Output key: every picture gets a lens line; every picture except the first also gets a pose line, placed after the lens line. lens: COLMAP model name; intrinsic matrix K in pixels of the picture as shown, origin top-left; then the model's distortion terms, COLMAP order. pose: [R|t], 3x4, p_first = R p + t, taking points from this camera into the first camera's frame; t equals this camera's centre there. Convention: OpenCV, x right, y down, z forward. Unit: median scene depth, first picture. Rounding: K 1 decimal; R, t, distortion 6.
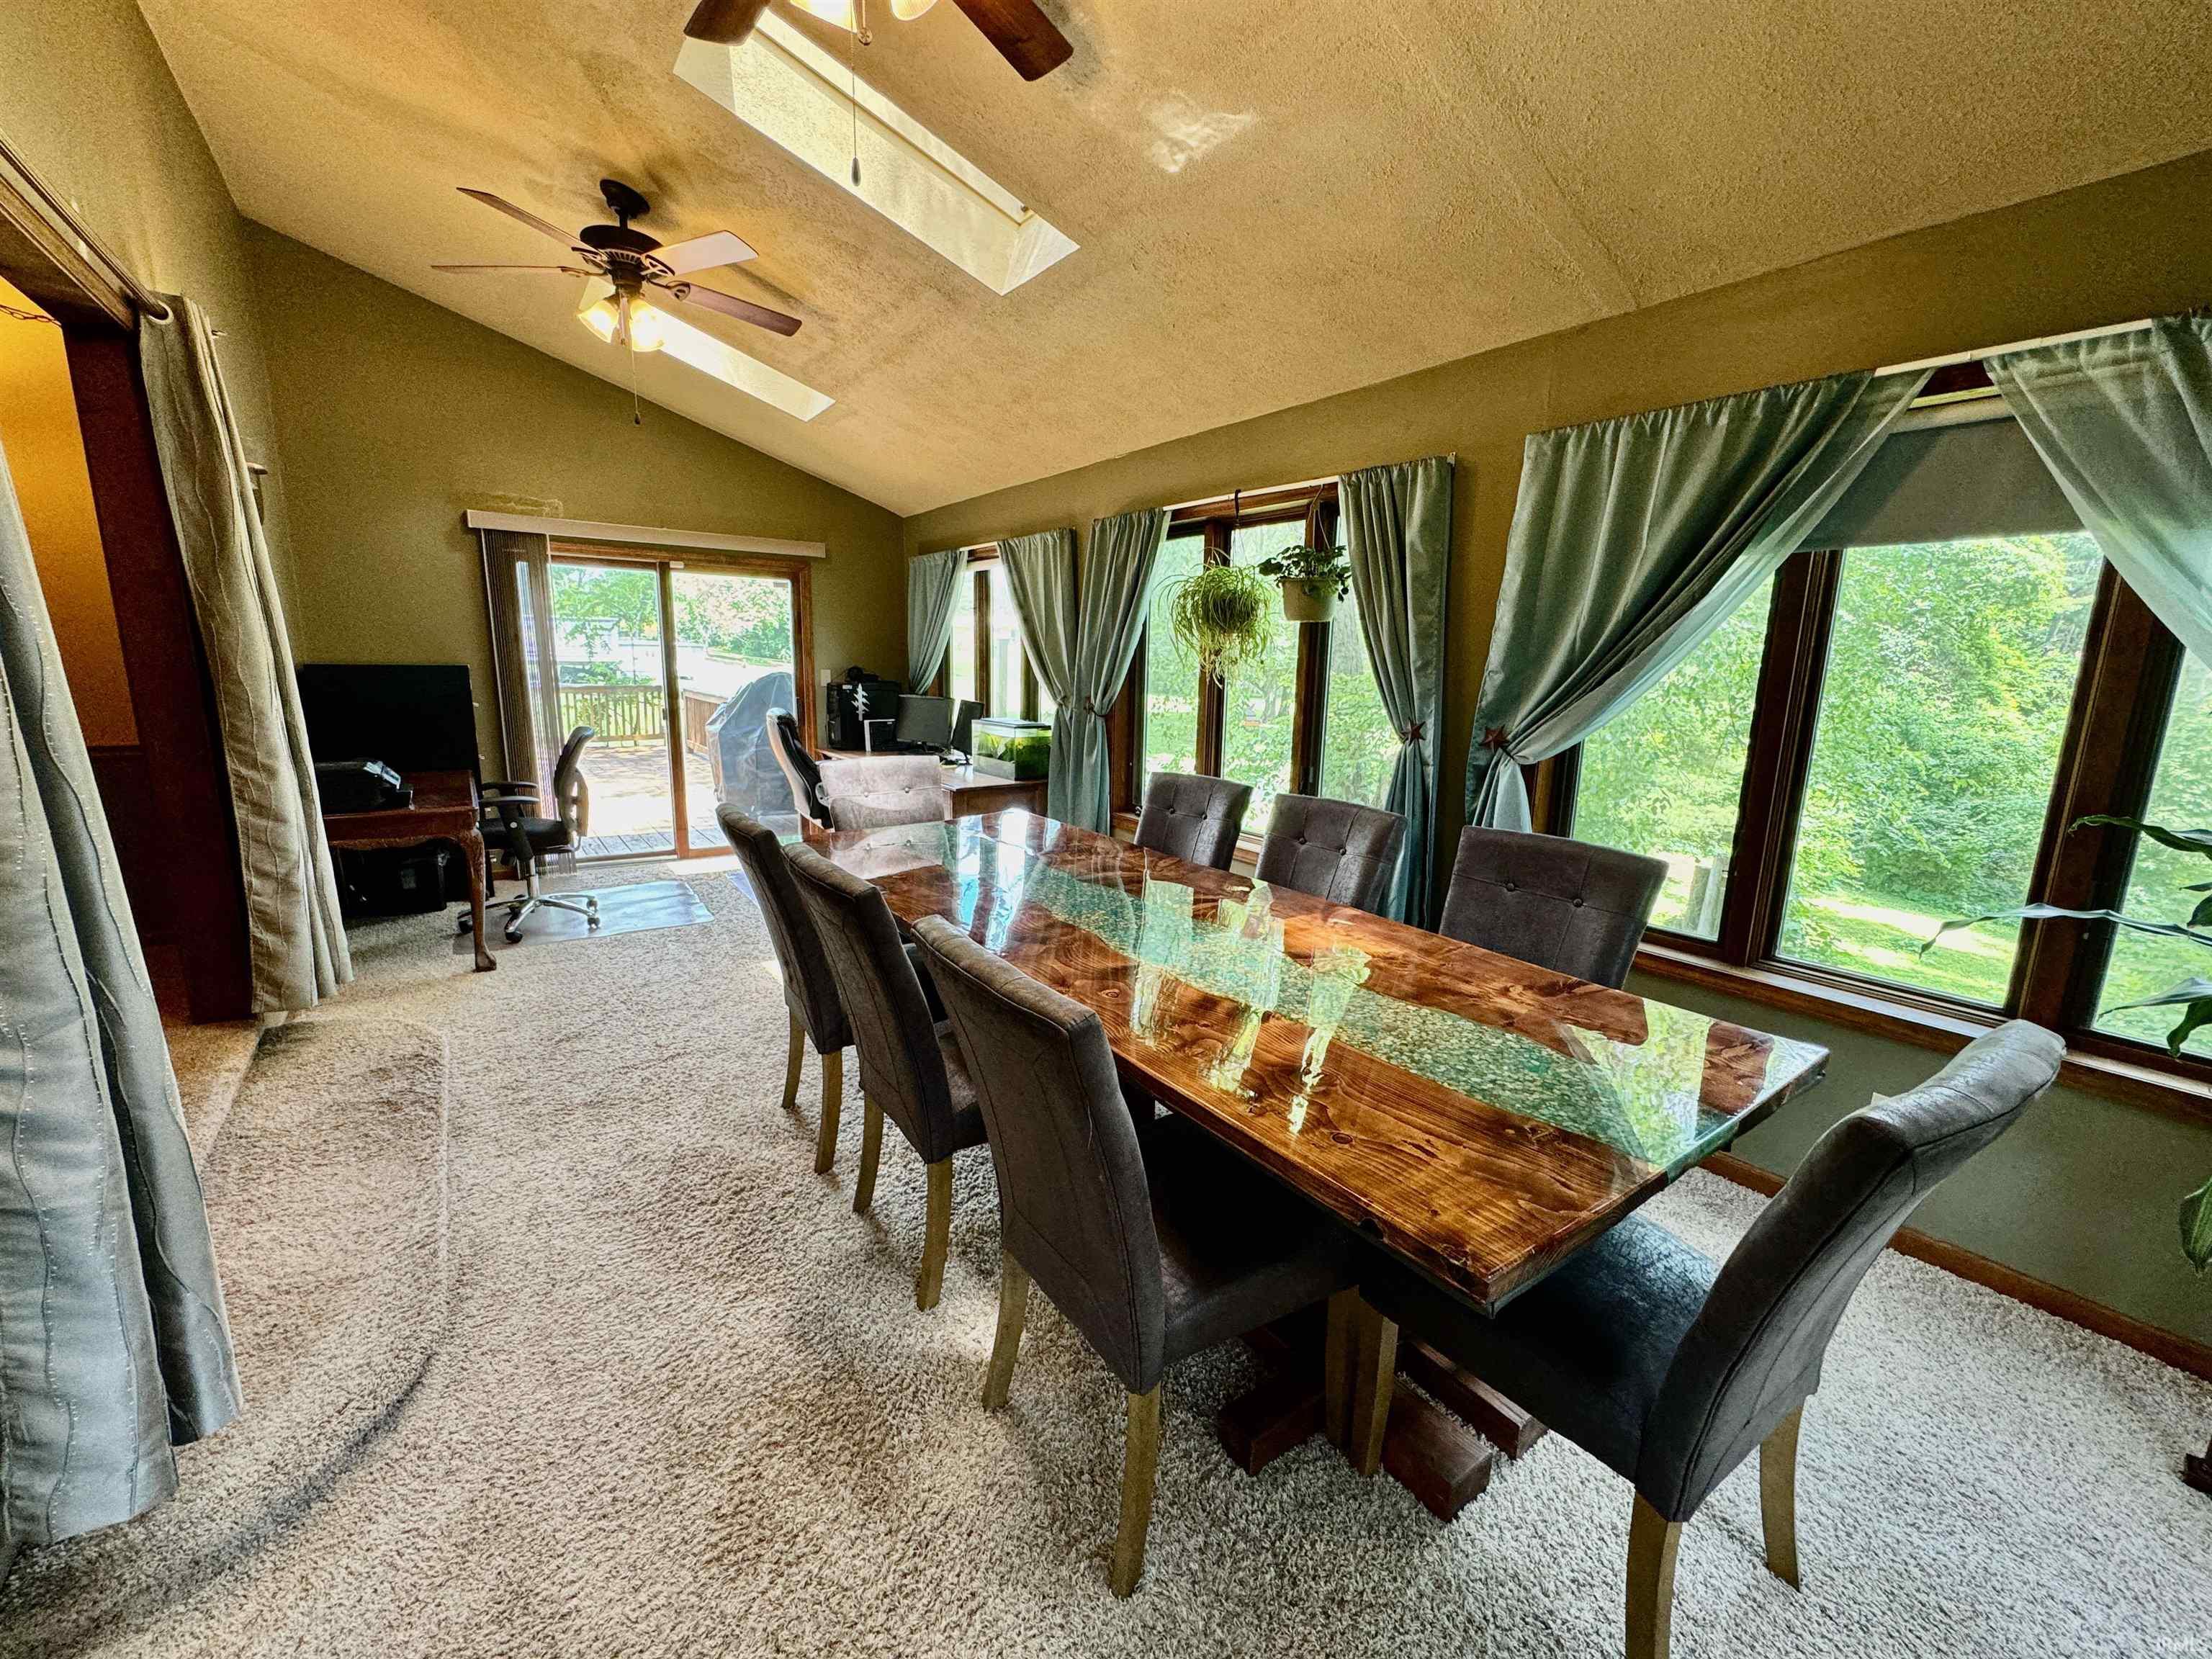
lens RADIAL K [[878.3, 0, 1099.7], [0, 878.3, 824.3], [0, 0, 1]] dist [-0.001219, 0.000736]
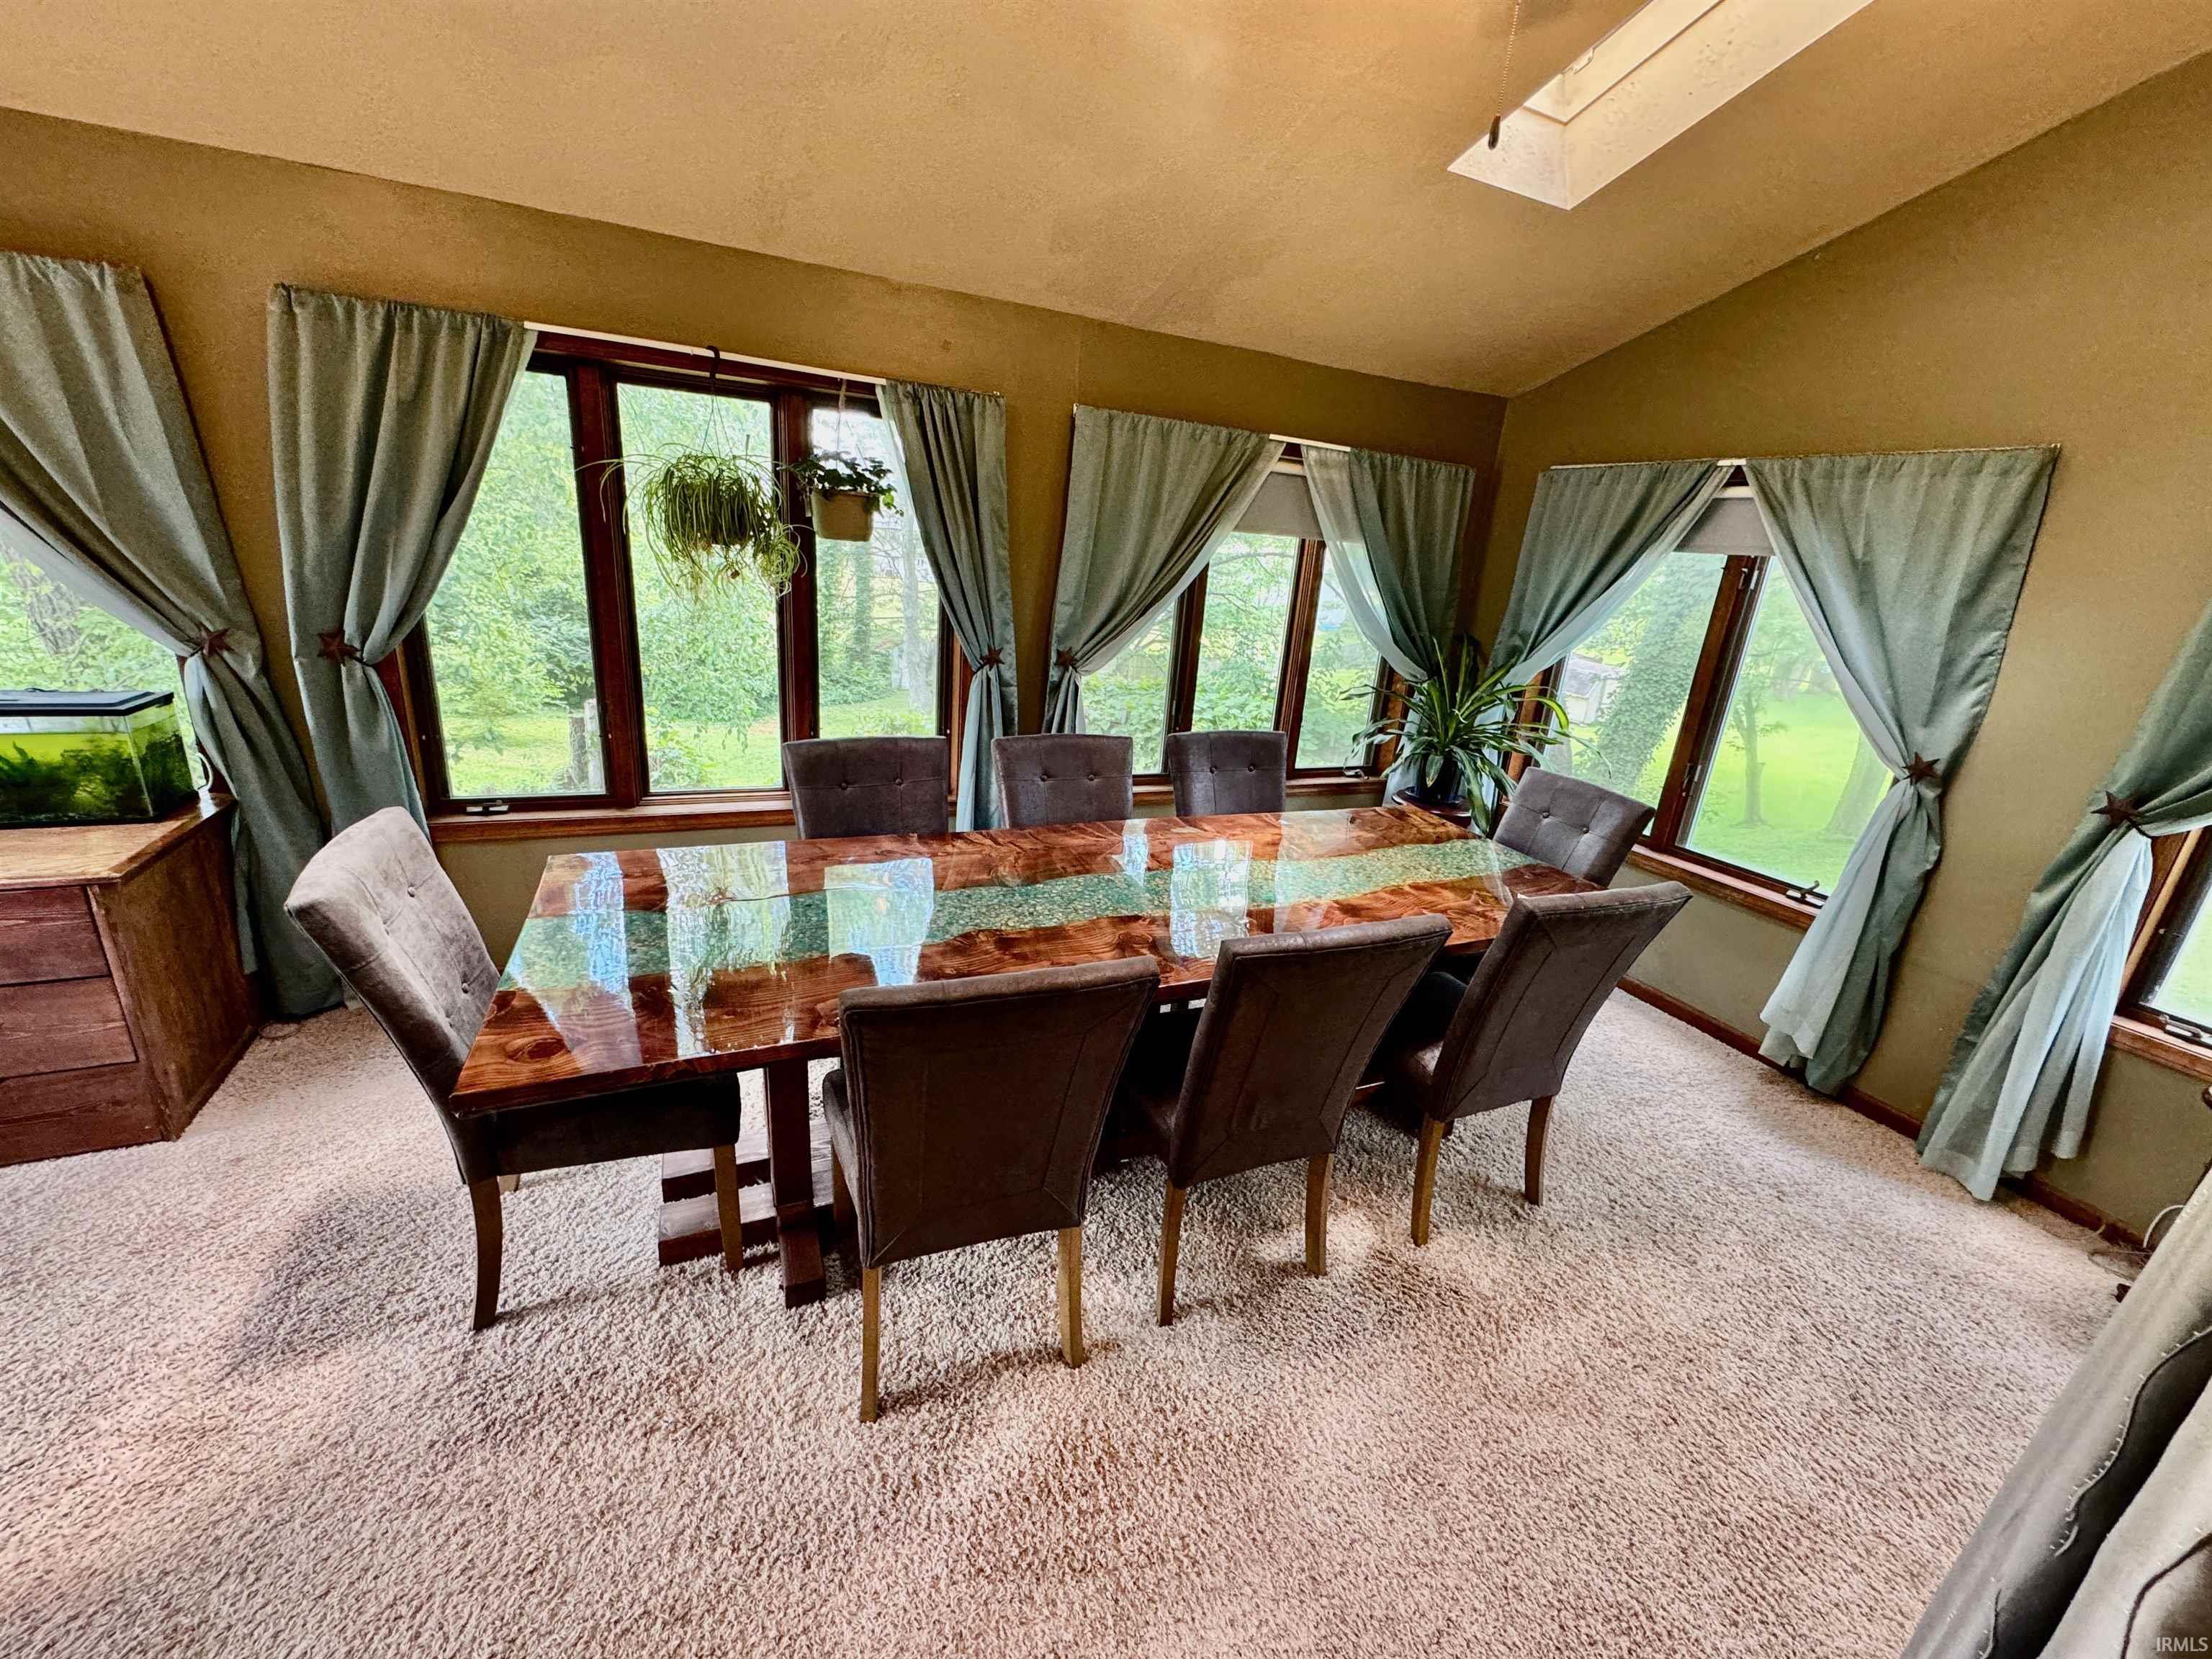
lens RADIAL K [[878.3, 0, 1096.3], [0, 878.3, 837.4], [0, 0, 1]] dist [-0.001219, 0.000736]
pose [[0.201530, -0.302797, 0.931504, -0.716283], [0.114772, 0.951765, 0.284552, -0.190556], [-0.972735, 0.049565, 0.226562, 0.644920]]
